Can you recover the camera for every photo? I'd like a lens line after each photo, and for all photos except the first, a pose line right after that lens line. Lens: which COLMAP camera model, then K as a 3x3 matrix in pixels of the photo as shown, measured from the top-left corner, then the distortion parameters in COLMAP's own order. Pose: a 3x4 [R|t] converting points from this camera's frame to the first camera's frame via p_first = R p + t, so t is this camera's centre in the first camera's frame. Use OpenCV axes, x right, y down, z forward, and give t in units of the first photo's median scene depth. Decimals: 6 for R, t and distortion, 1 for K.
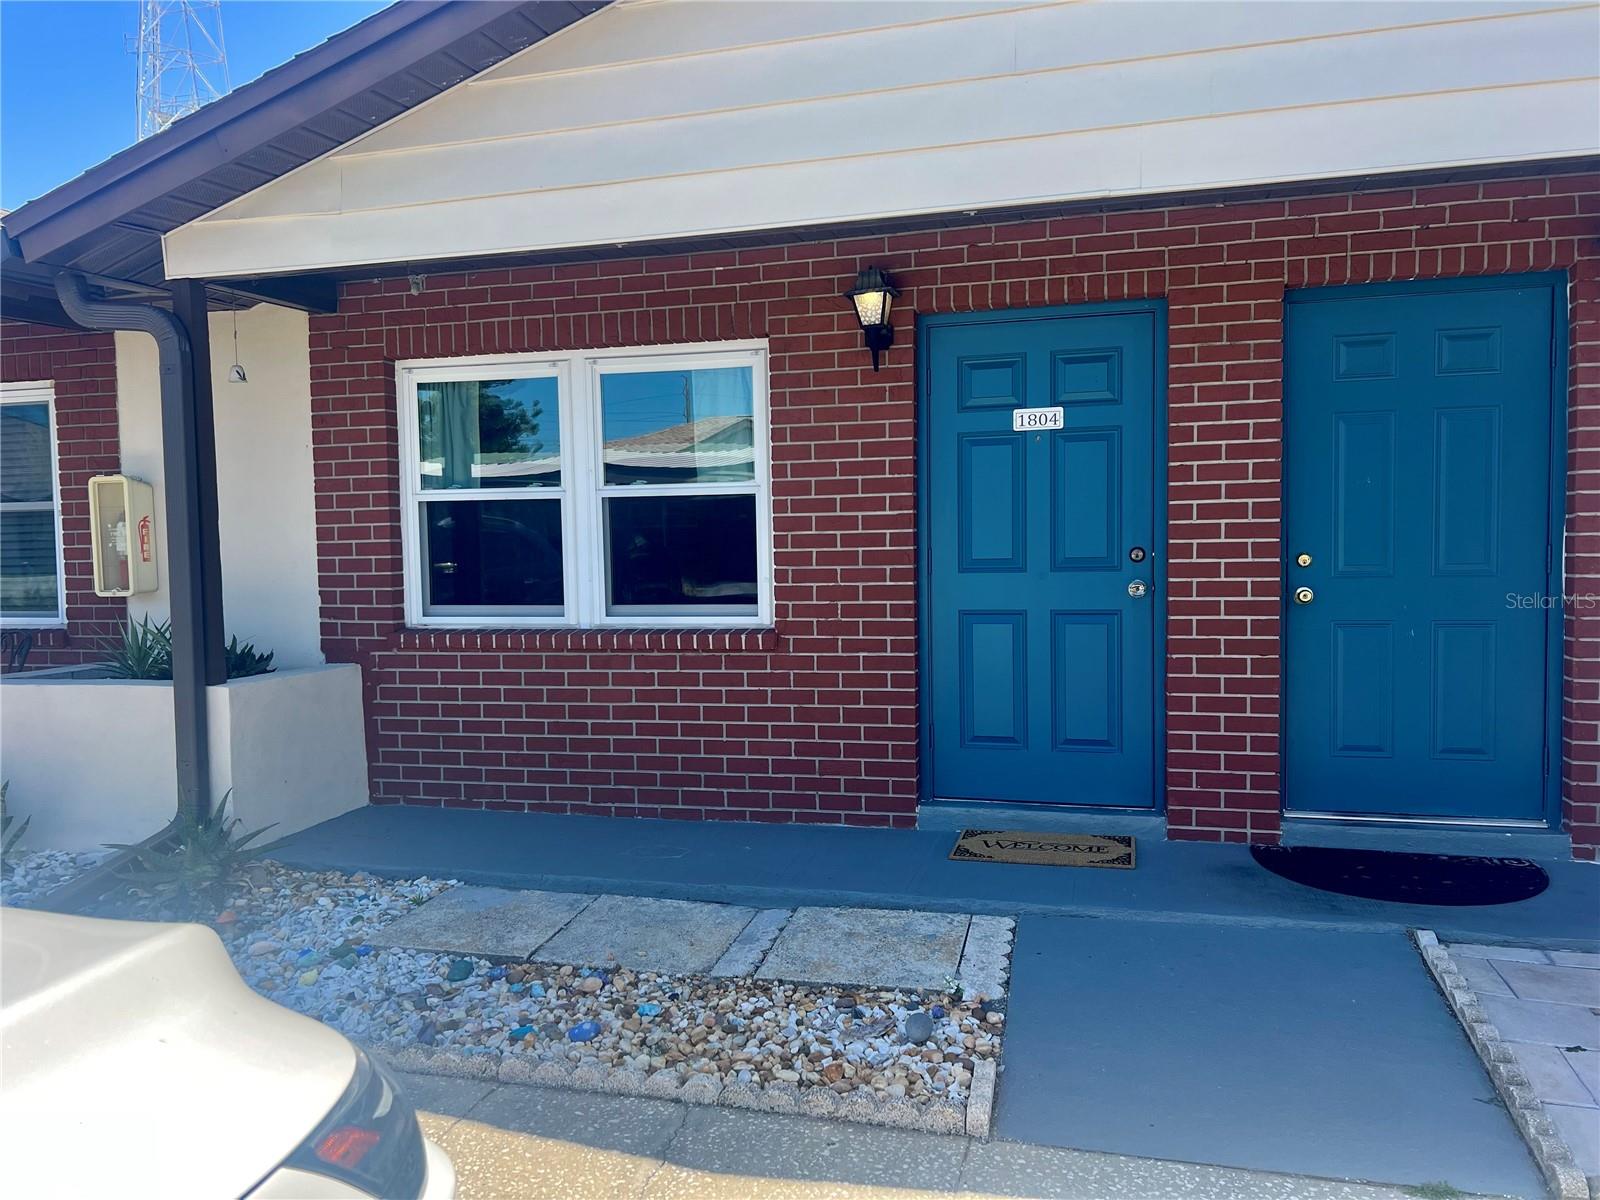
lens RADIAL K [[1228.1, 0, 803.6], [0, 1228.1, 622.1], [0, 0, 1]] dist [0.117555, -0.226778]
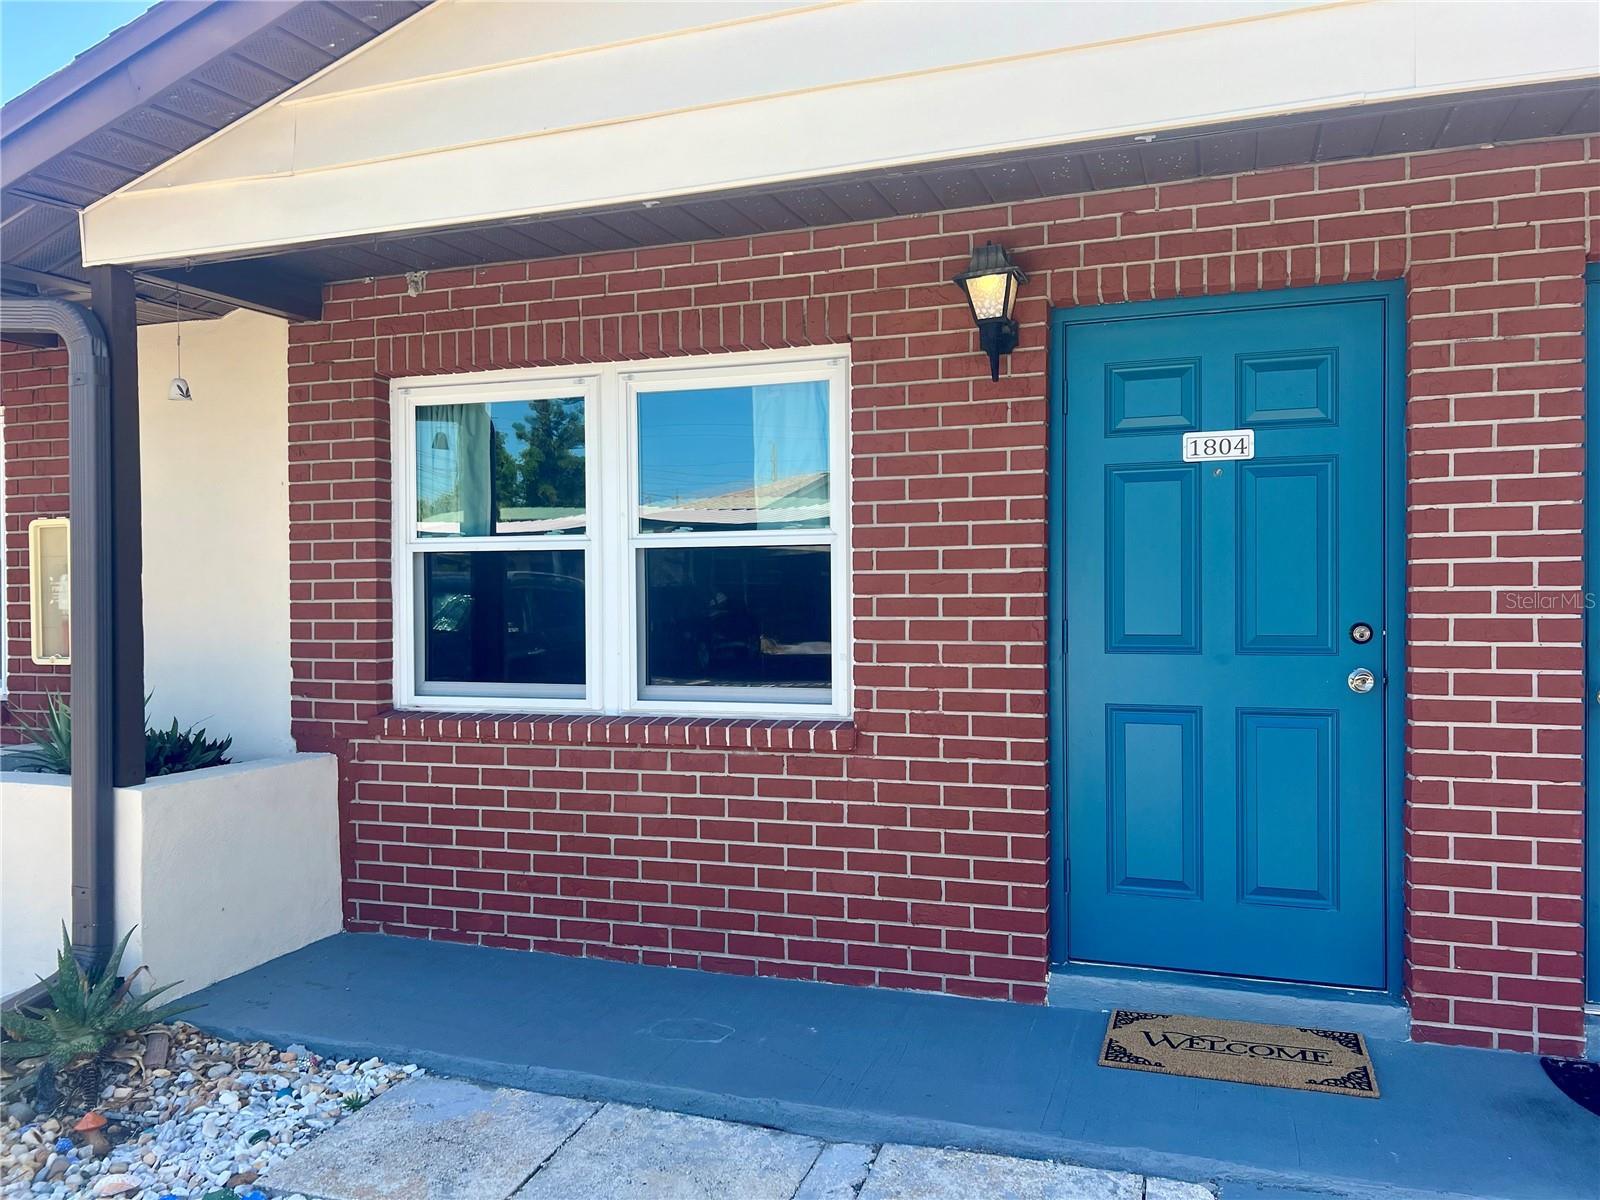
lens RADIAL K [[1216.4, 0, 811.4], [0, 1216.4, 601.7], [0, 0, 1]] dist [0.050696, -0.047545]
pose [[0.998028, 0.011222, -0.061764, -0.004493], [-0.015039, 0.997983, -0.061682, -0.023200], [0.060947, 0.062489, 0.996183, 0.261275]]
